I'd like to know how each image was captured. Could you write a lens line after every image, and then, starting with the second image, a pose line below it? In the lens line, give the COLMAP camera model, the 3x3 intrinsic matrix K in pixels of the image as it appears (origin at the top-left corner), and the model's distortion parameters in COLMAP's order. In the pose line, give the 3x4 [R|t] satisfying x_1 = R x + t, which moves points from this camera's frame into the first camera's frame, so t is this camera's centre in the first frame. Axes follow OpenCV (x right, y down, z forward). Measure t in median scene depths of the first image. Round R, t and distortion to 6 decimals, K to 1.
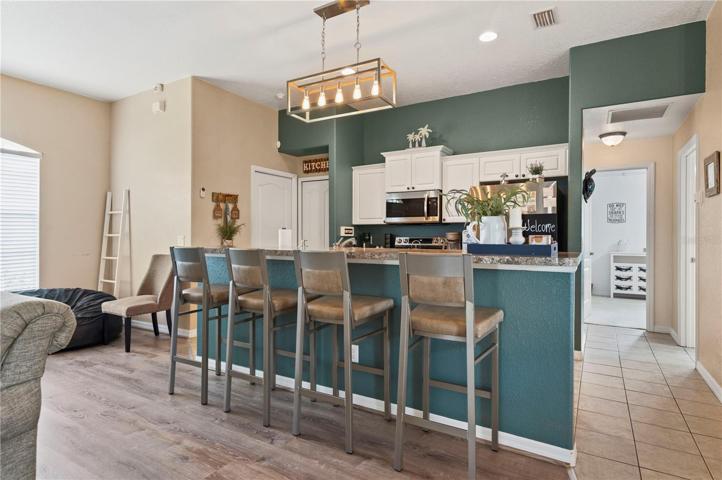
lens RADIAL K [[385.0, 0, 376.8], [0, 385.0, 239.5], [0, 0, 1]] dist [-0.005403, -0.000981]
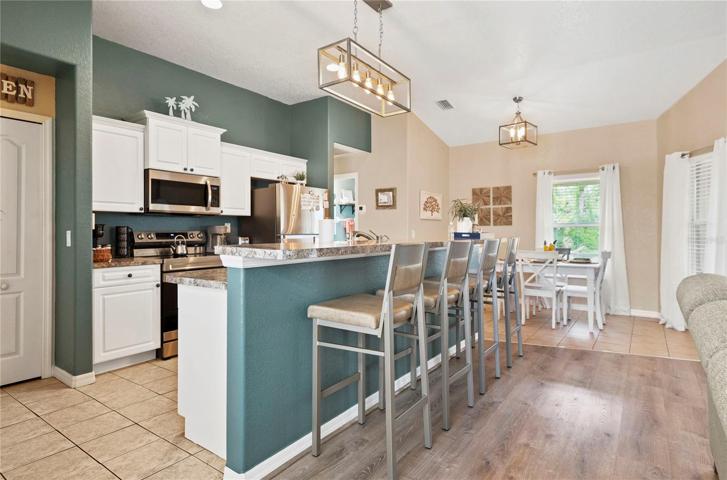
lens RADIAL K [[383.8, 0, 365.1], [0, 383.8, 218.8], [0, 0, 1]] dist [0.051522, 0.000060]
pose [[0.109675, 0.031778, 0.993459, -0.761995], [0.012239, 0.999370, -0.033318, -0.000603], [-0.993892, 0.015813, 0.109217, 0.631606]]
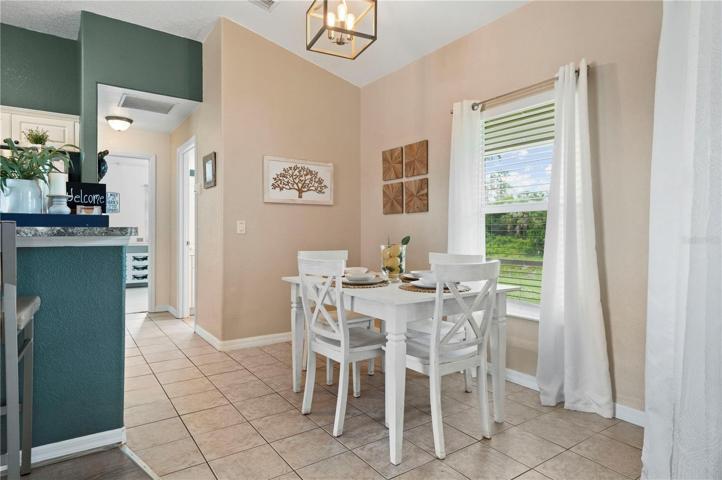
lens RADIAL K [[402.1, 0, 351.5], [0, 402.1, 242.8], [0, 0, 1]] dist [0.001299, 0.000087]
pose [[0.429380, -0.024614, 0.902789, -0.080913], [0.006970, 0.999689, 0.023941, 0.027193], [-0.903097, -0.003987, 0.429418, 0.013831]]
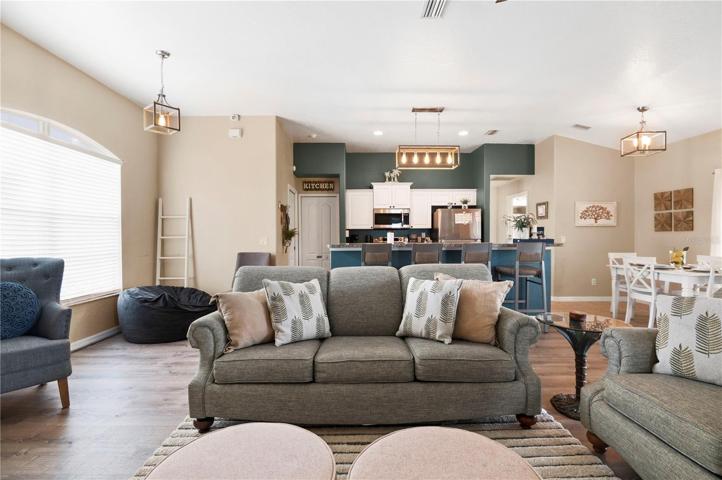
lens RADIAL K [[311.6, 0, 370.1], [0, 311.6, 243.3], [0, 0, 1]] dist [-0.031326, -0.000386]
pose [[0.852650, -0.017148, 0.522201, -0.773174], [0.010677, 0.999824, 0.015398, -0.001205], [-0.522374, -0.007554, 0.852683, -0.075272]]
